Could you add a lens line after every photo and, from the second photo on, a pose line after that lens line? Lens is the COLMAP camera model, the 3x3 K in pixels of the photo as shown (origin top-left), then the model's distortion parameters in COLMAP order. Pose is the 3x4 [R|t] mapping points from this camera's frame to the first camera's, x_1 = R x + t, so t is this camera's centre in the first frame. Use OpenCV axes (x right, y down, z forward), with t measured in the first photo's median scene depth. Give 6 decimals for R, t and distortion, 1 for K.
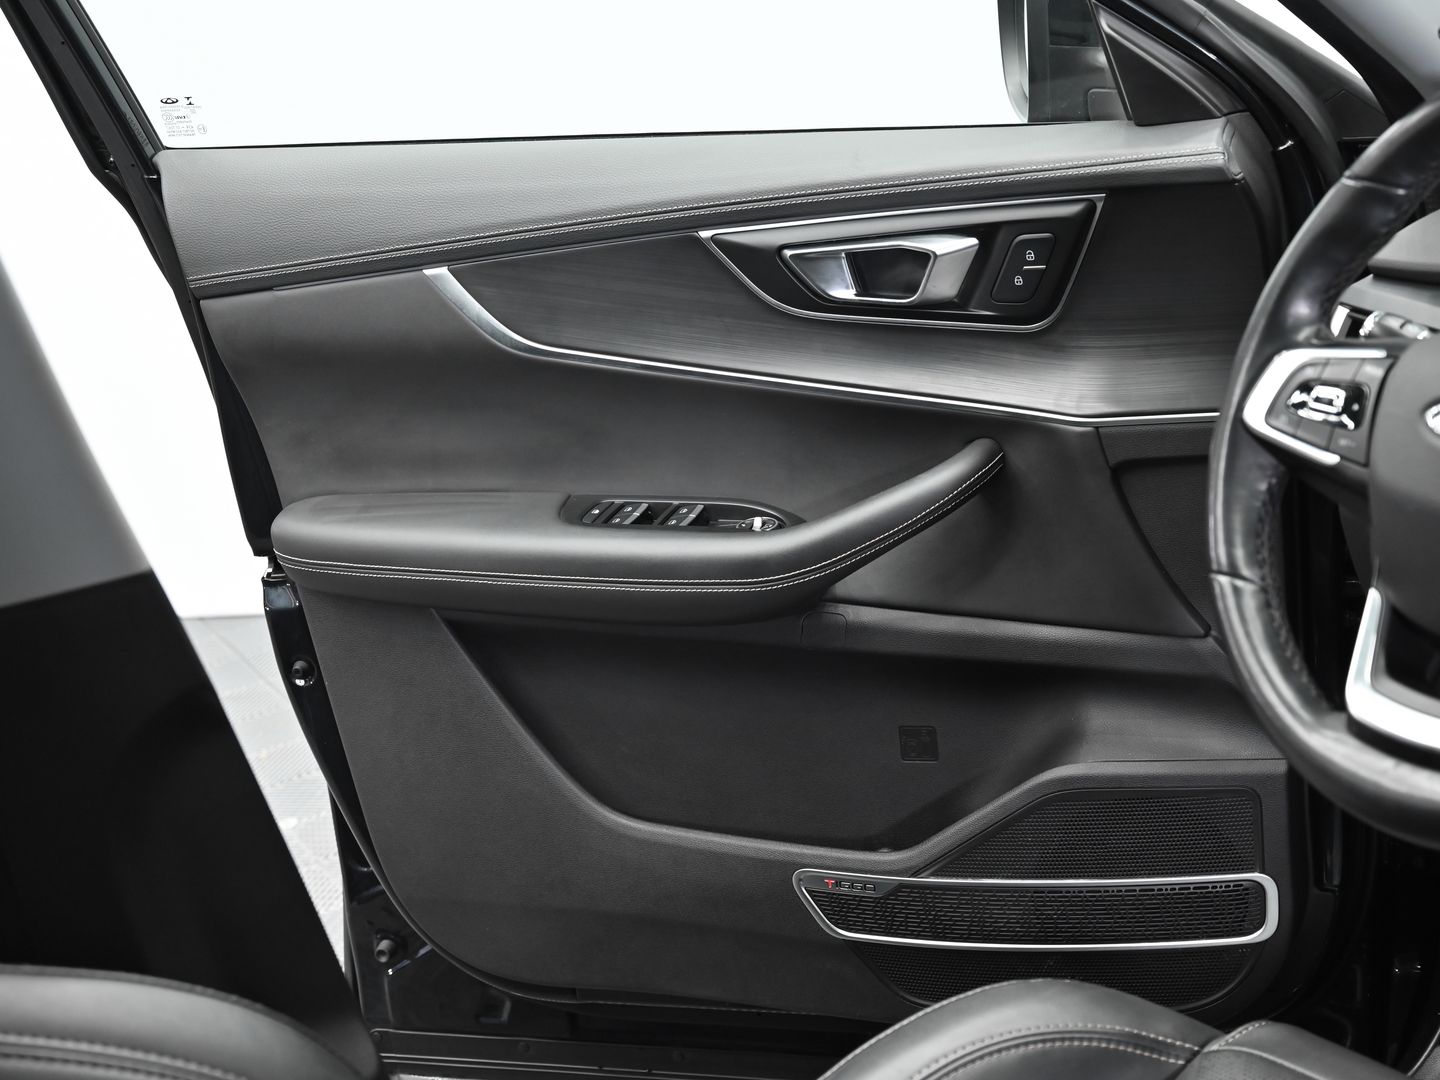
lens RADIAL K [[2251.1, 0, 720.0], [0, 2251.1, 540.0], [0, 0, 1]] dist [-0.011260, -0.061019]
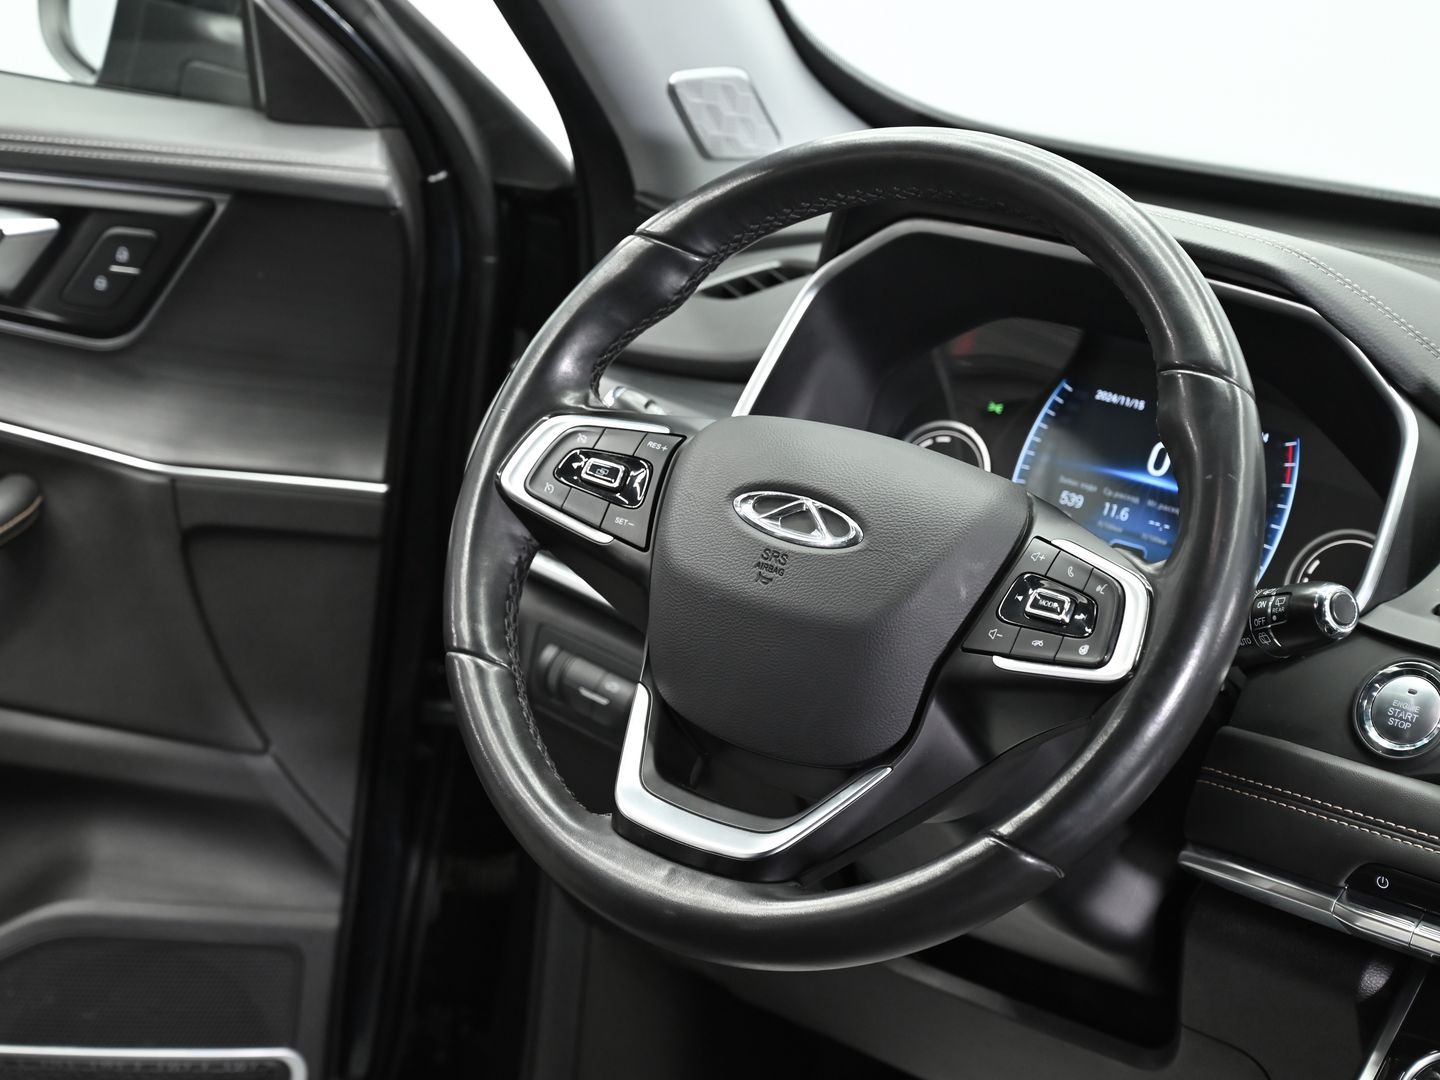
lens RADIAL K [[3299.7, 0, 720.0], [0, 3299.7, 540.0], [0, 0, 1]] dist [0.072695, -0.360350]
pose [[0.875397, 0.127078, 0.466402, -0.207501], [-0.102312, 0.991677, -0.078166, 0.043348], [-0.472453, 0.020707, 0.881113, -0.130683]]
